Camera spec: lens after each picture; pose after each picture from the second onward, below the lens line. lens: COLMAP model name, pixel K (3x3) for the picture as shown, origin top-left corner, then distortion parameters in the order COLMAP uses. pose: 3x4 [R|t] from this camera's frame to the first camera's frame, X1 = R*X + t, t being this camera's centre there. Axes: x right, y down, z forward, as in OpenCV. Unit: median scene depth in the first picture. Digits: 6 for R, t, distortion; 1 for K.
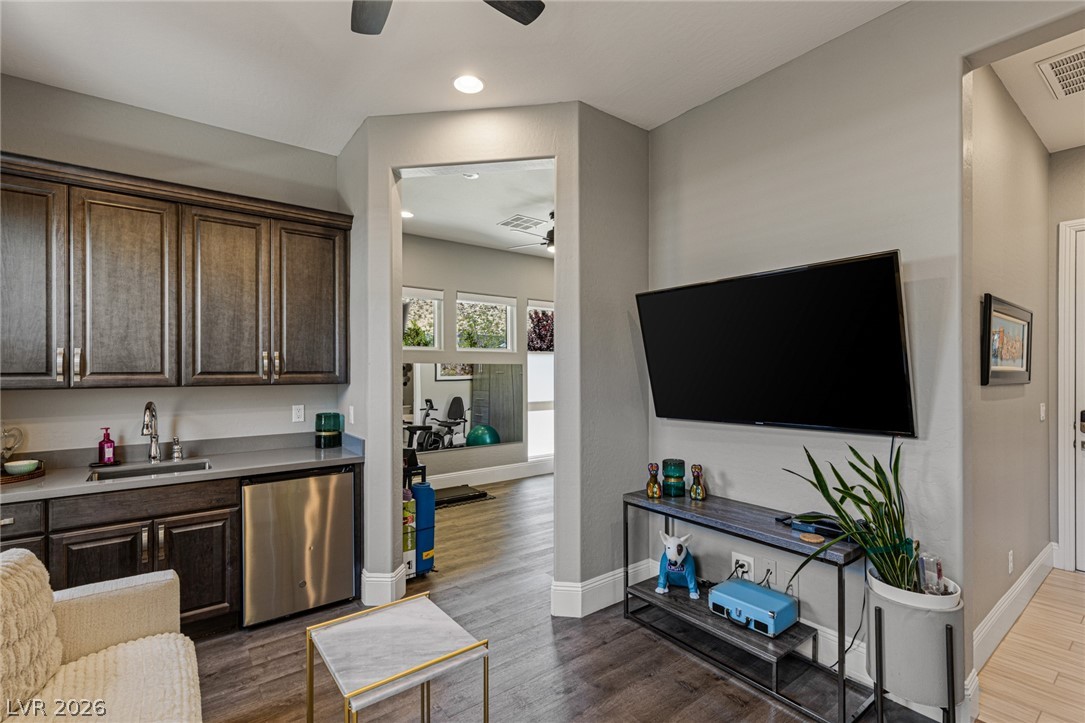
lens RADIAL K [[494.7, 0, 541.4], [0, 494.7, 367.3], [0, 0, 1]] dist [0.000873, -0.000045]
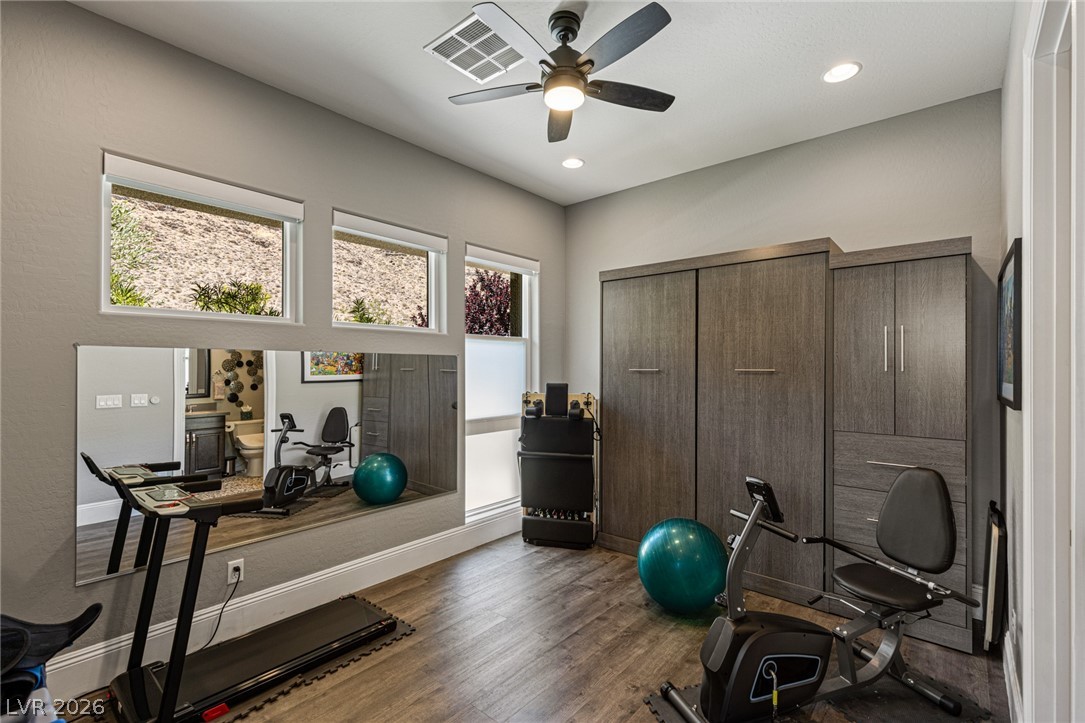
lens RADIAL K [[494.7, 0, 546.7], [0, 494.7, 362.3], [0, 0, 1]] dist [0.000873, -0.000045]
pose [[0.975377, 0.002698, 0.220527, -0.049177], [-0.001442, 0.999982, -0.005856, 0.004348], [-0.220538, 0.005393, 0.975363, 0.326263]]
